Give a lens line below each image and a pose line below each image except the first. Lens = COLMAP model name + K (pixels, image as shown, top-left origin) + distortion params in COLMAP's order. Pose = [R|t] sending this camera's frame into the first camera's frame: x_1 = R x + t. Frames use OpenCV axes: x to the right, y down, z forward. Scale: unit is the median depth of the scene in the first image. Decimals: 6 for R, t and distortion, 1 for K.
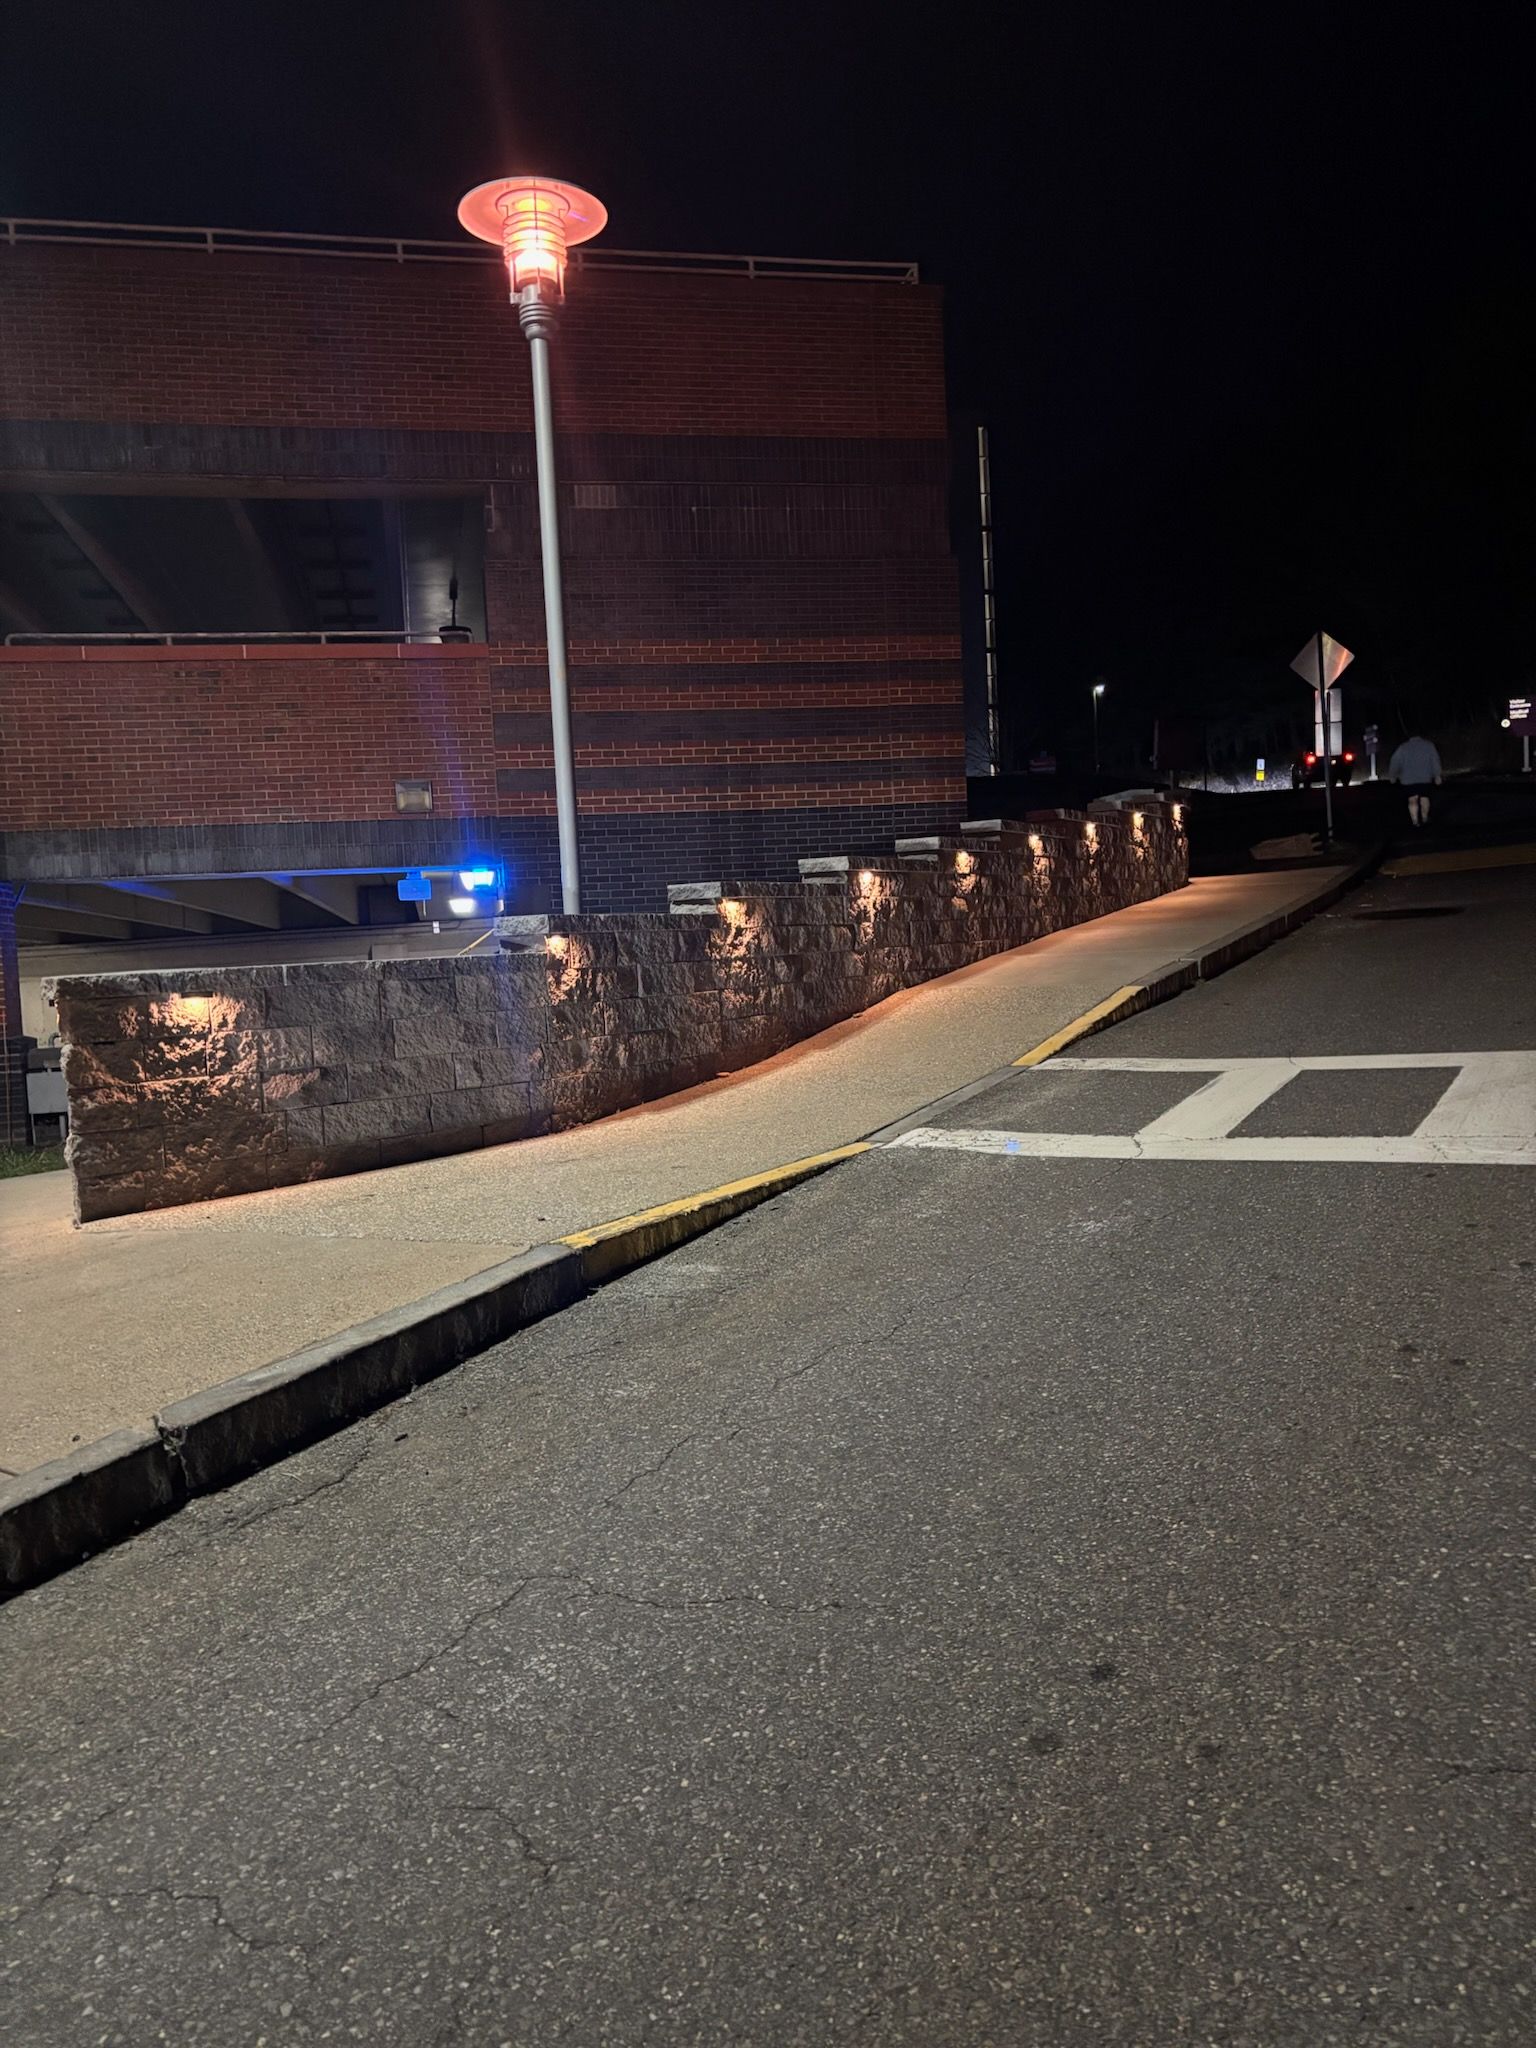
lens RADIAL K [[1520.7, 0, 768.0], [0, 1520.7, 1024.0], [0, 0, 1]] dist [0.010442, -0.027971]
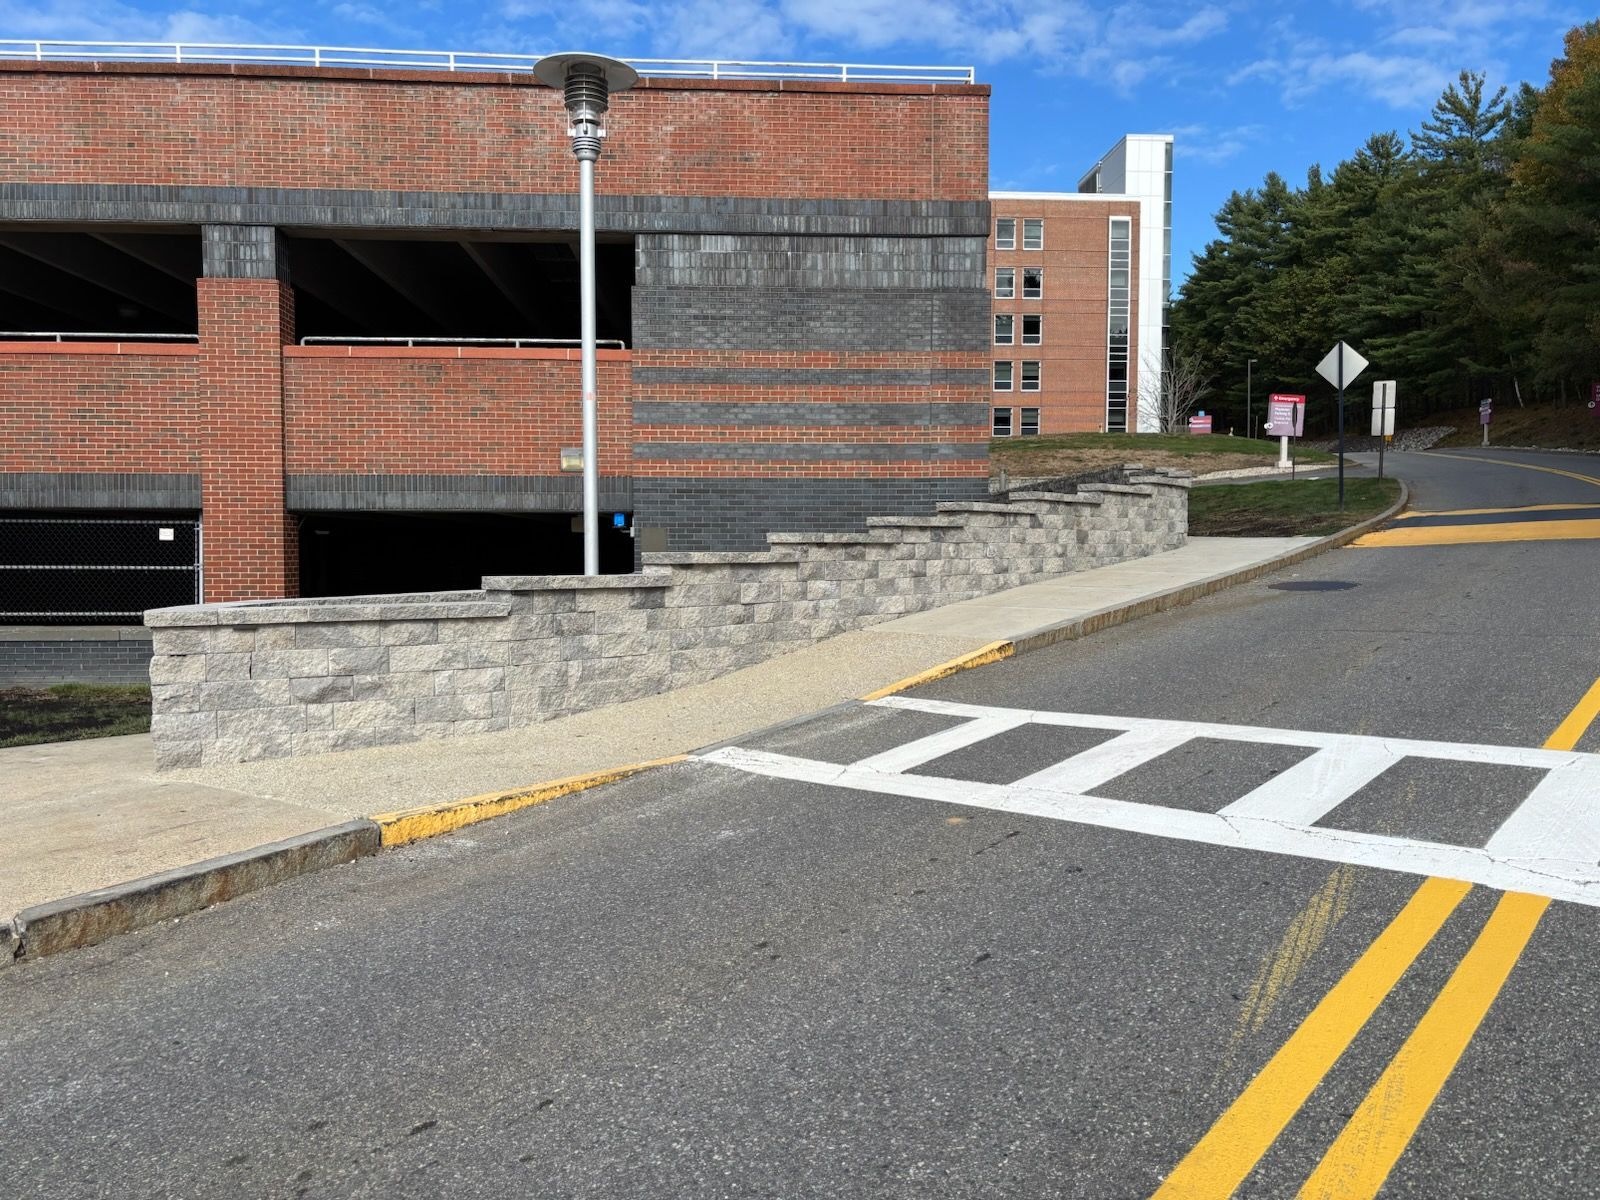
lens RADIAL K [[1188.0, 0, 800.0], [0, 1188.0, 600.0], [0, 0, 1]] dist [0.010442, -0.027971]
pose [[0.989180, 0.054122, -0.136360, 0.123840], [-0.055906, 0.998393, -0.009289, -0.024581], [0.135638, 0.016812, 0.990616, -0.034660]]
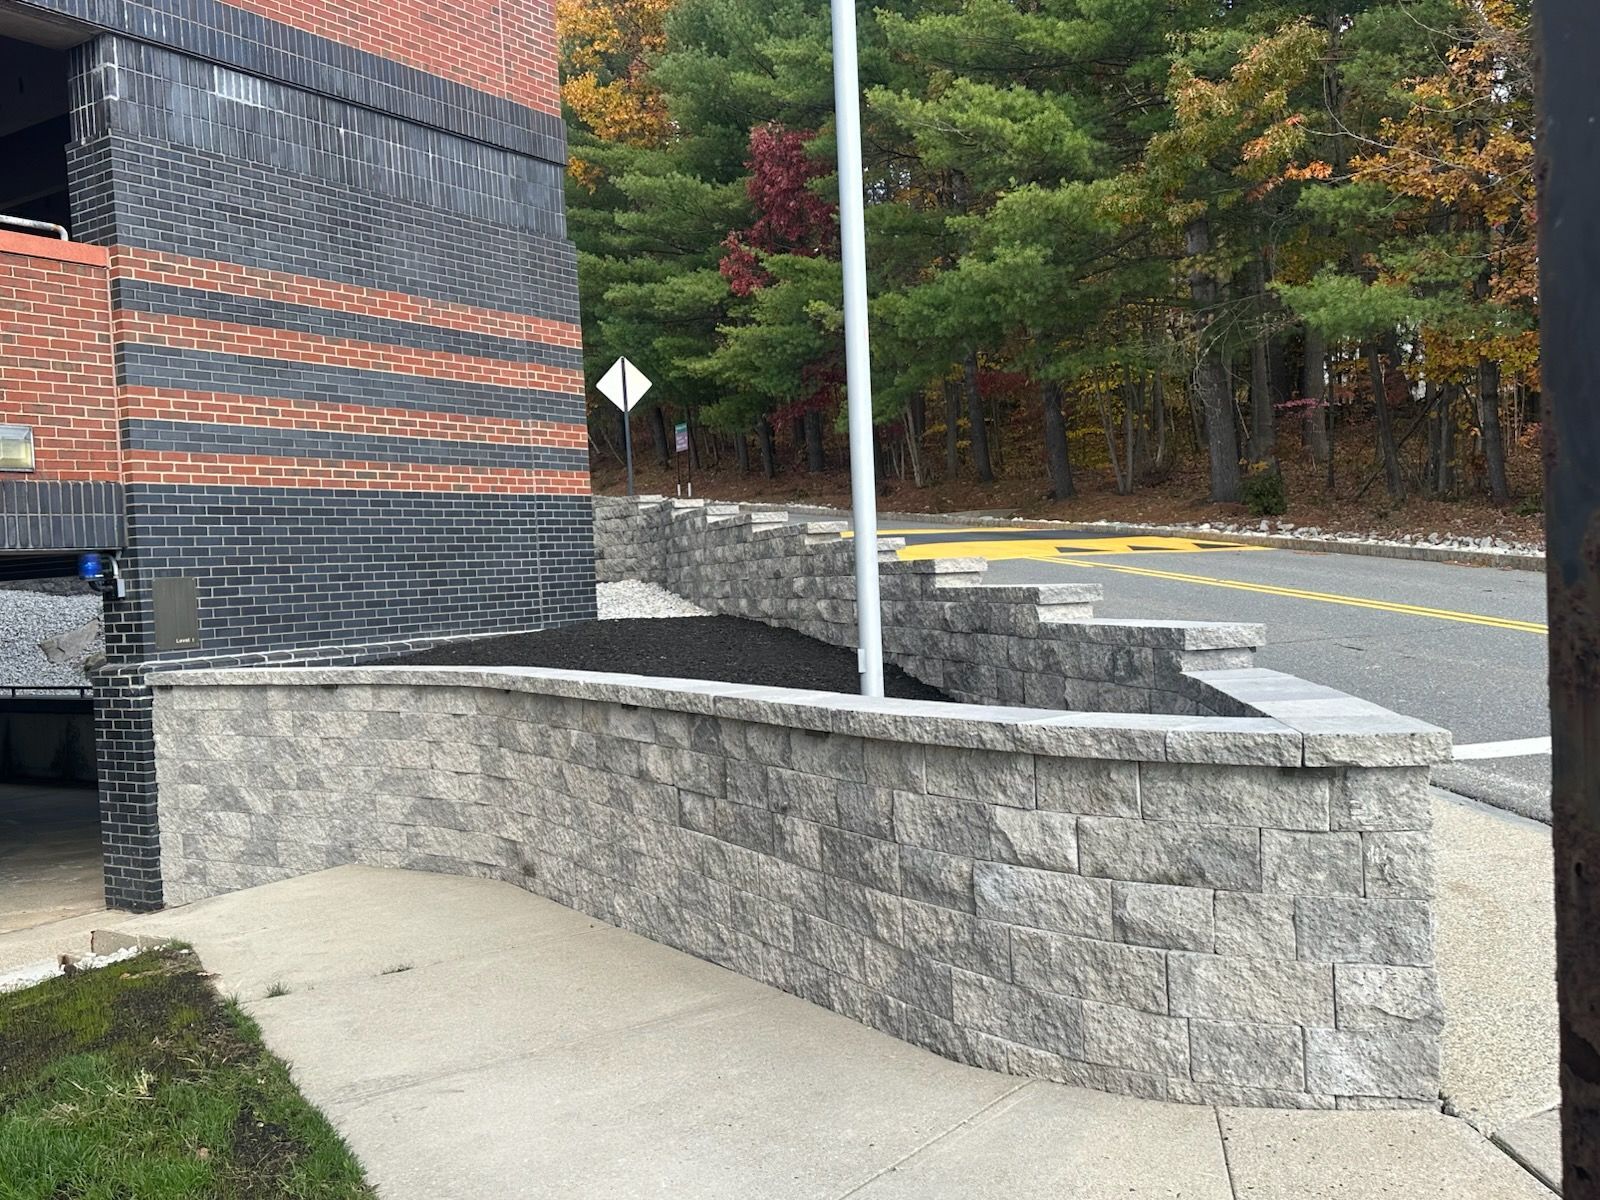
lens RADIAL K [[1419.7, 0, 800.0], [0, 1419.7, 600.0], [0, 0, 1]] dist [0.004478, -0.012044]
pose [[0.736620, 0.007668, 0.676264, -0.400171], [0.047351, 0.996897, -0.062881, -0.021677], [-0.674648, 0.078342, 0.733971, 0.286481]]
